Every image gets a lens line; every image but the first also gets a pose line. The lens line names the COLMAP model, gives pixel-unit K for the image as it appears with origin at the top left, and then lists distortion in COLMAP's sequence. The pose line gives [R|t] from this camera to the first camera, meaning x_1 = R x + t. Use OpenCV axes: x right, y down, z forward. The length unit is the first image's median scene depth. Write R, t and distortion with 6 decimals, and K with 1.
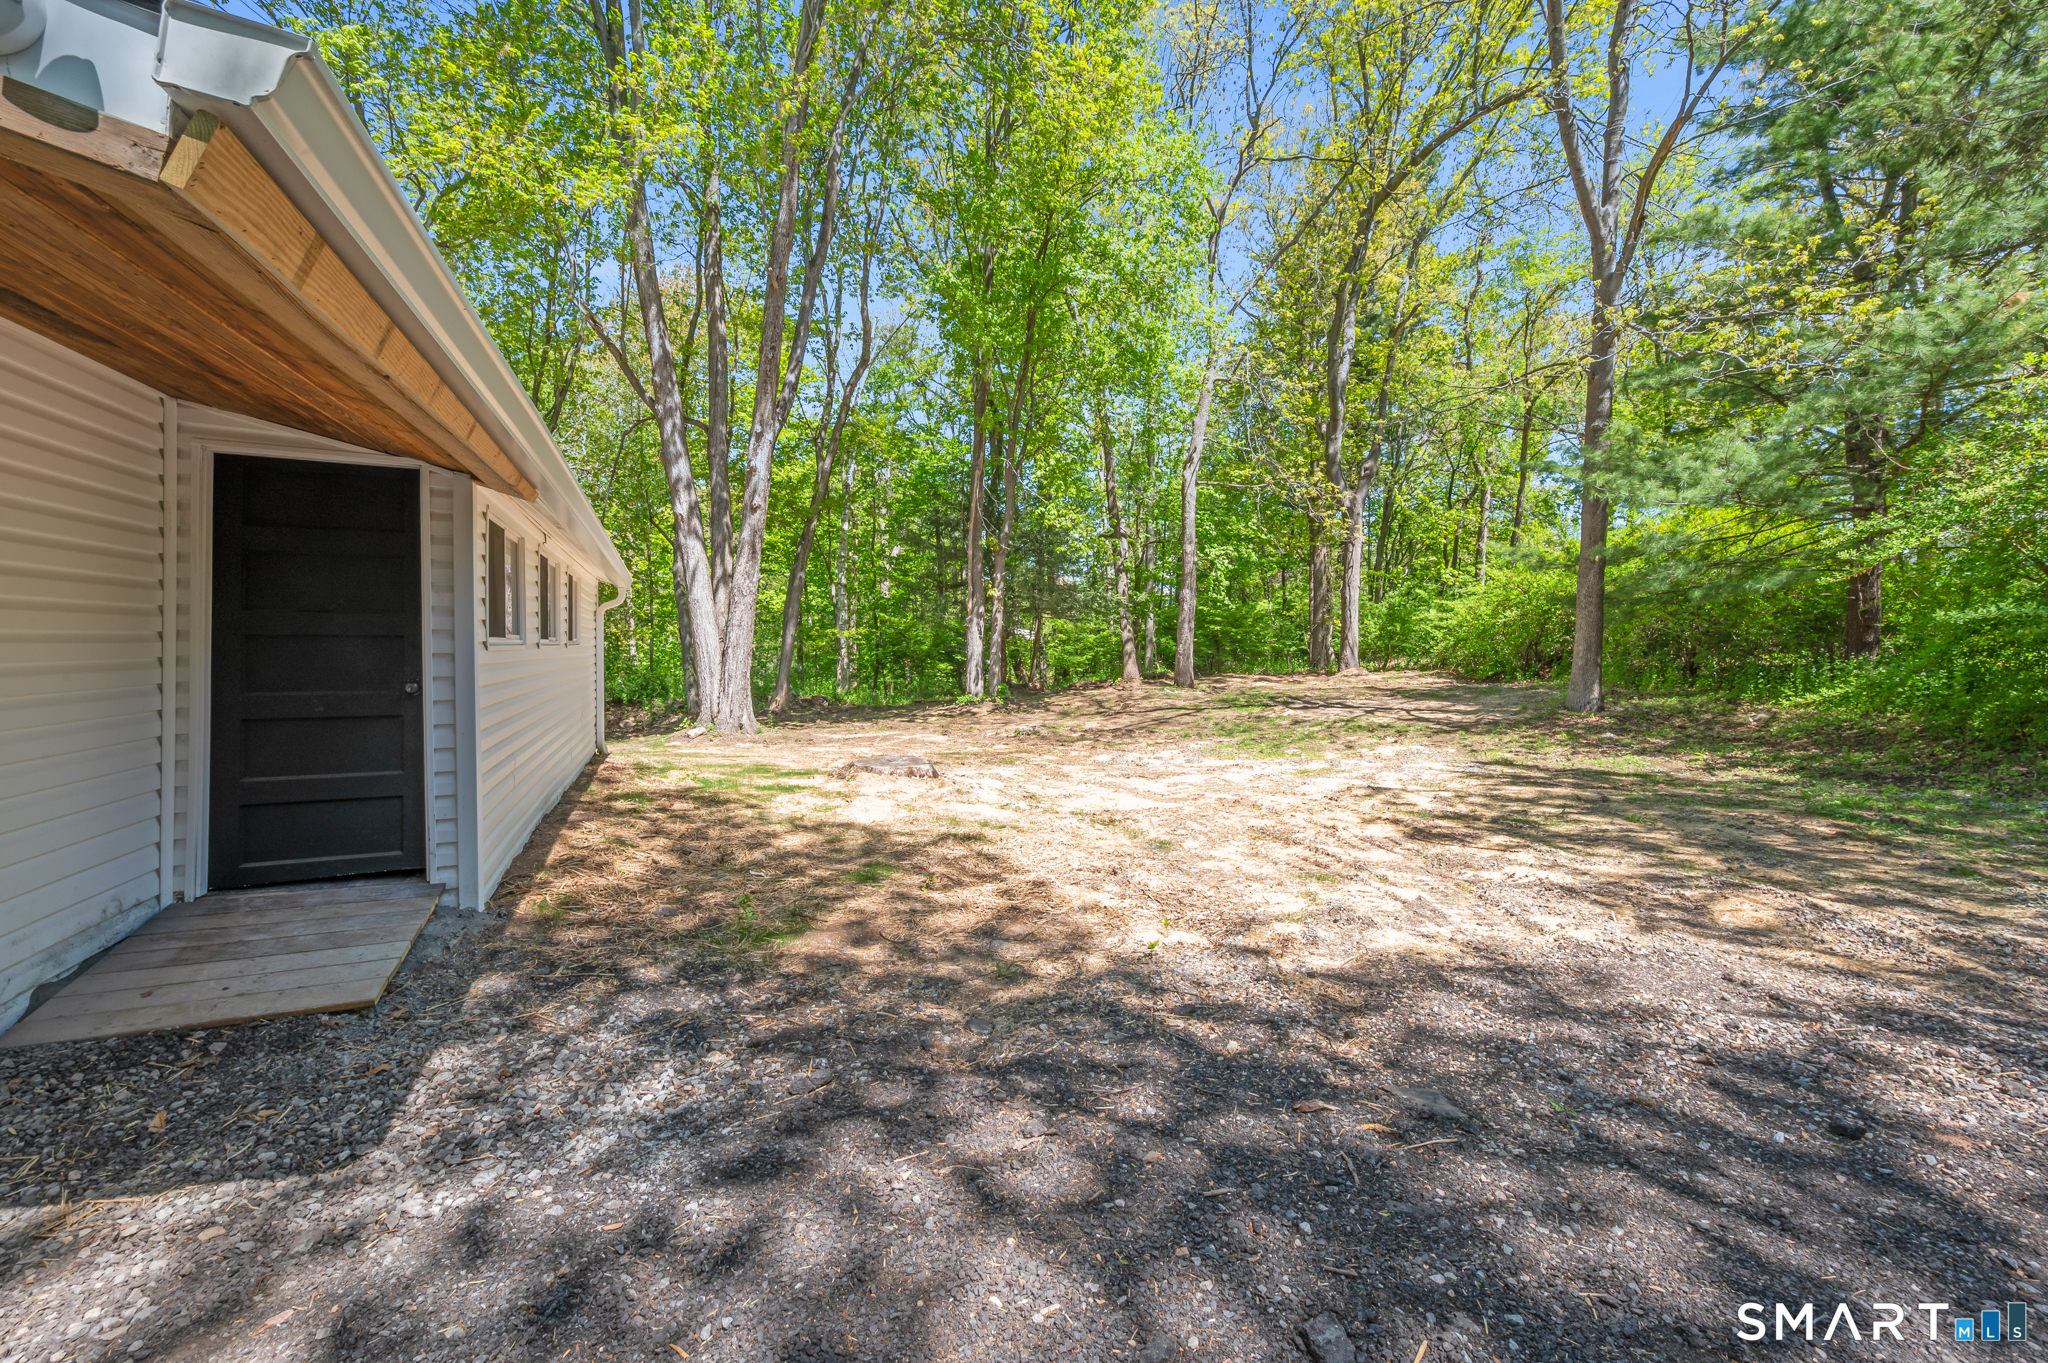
lens RADIAL K [[807.9, 0, 1030.8], [0, 807.9, 669.4], [0, 0, 1]] dist [-0.009674, -0.000191]
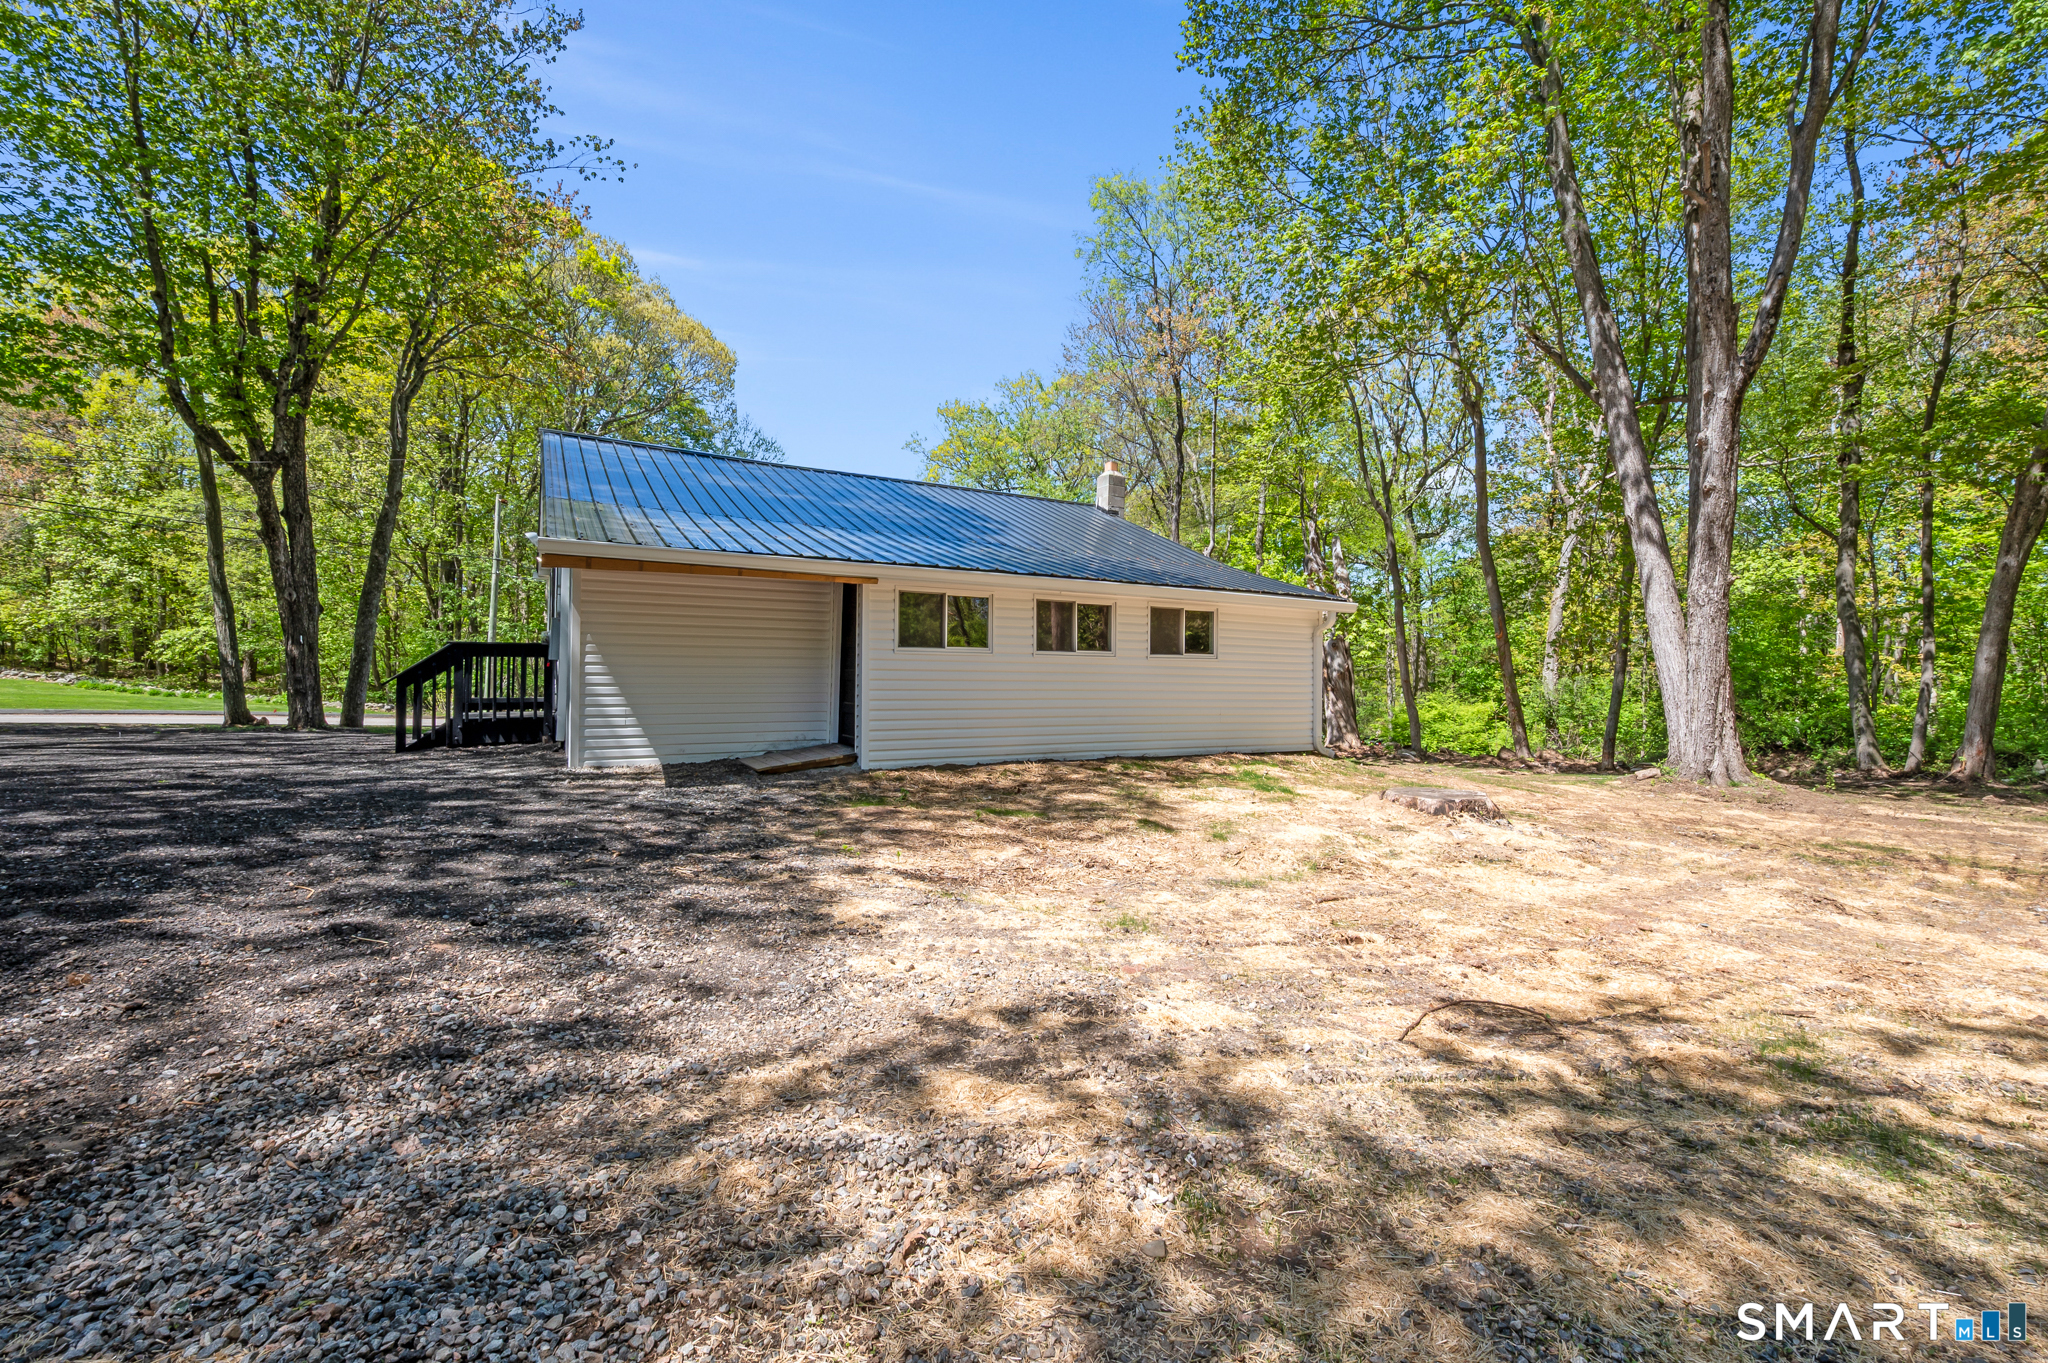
lens RADIAL K [[835.5, 0, 974.5], [0, 835.5, 653.6], [0, 0, 1]] dist [-0.000811, 0.000035]
pose [[0.089322, -0.025989, -0.995664, 0.396066], [-0.039380, 0.998786, -0.029603, 0.006581], [0.995224, 0.041854, 0.088190, 0.254270]]
